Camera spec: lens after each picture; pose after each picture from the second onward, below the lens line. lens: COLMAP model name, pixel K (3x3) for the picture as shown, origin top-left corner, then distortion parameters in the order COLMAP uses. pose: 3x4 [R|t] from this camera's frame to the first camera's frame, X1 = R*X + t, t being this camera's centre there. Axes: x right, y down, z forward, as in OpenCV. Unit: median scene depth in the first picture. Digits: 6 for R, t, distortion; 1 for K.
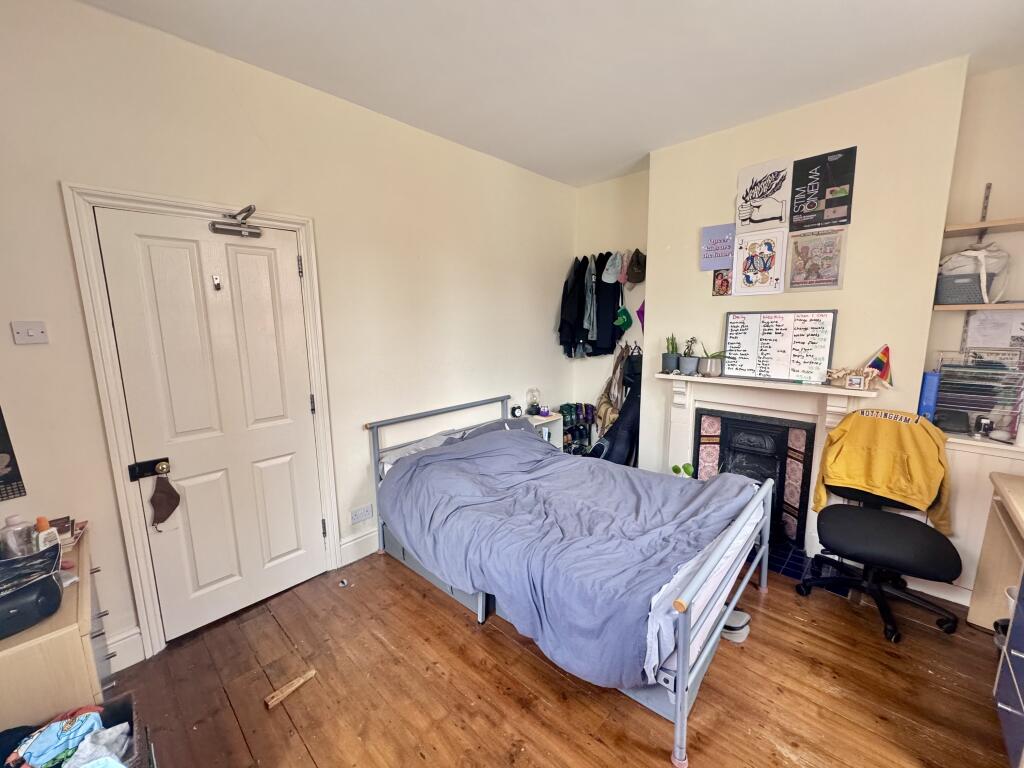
lens RADIAL K [[405.7, 0, 512.0], [0, 405.7, 384.0], [0, 0, 1]] dist [-0.004935, 0.000157]
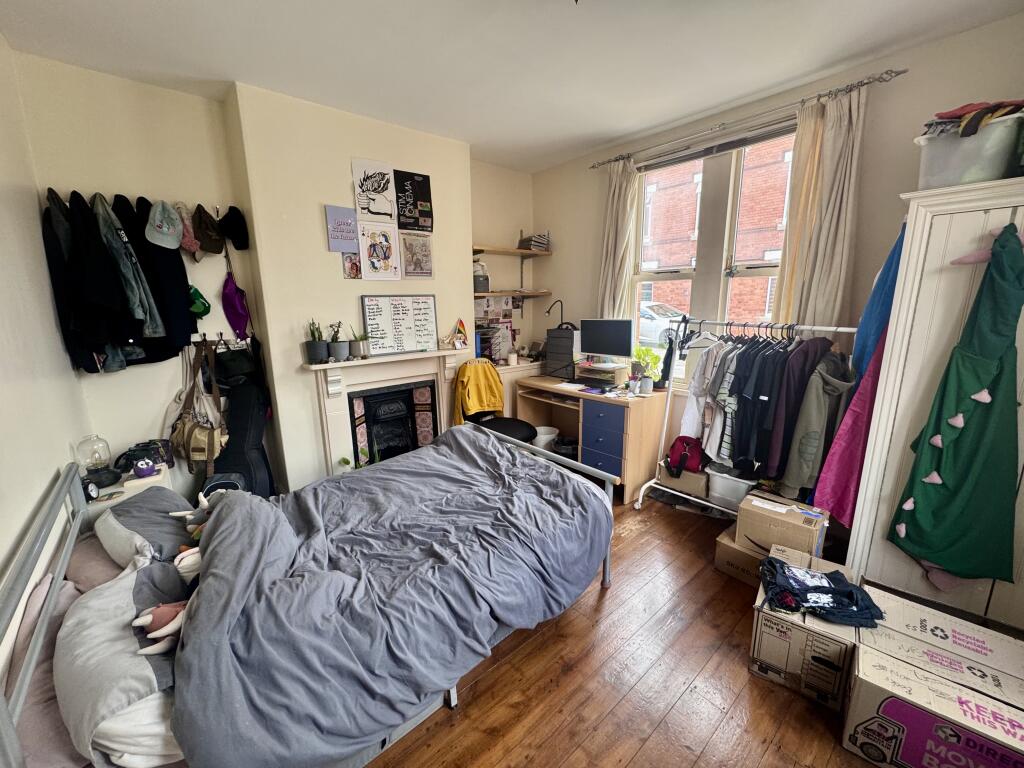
lens RADIAL K [[405.7, 0, 512.0], [0, 405.7, 384.0], [0, 0, 1]] dist [-0.004935, 0.000157]
pose [[0.108345, -0.193121, 0.975175, -0.525832], [0.167202, 0.970515, 0.173621, -0.076841], [-0.979952, 0.144240, 0.137441, 0.545409]]
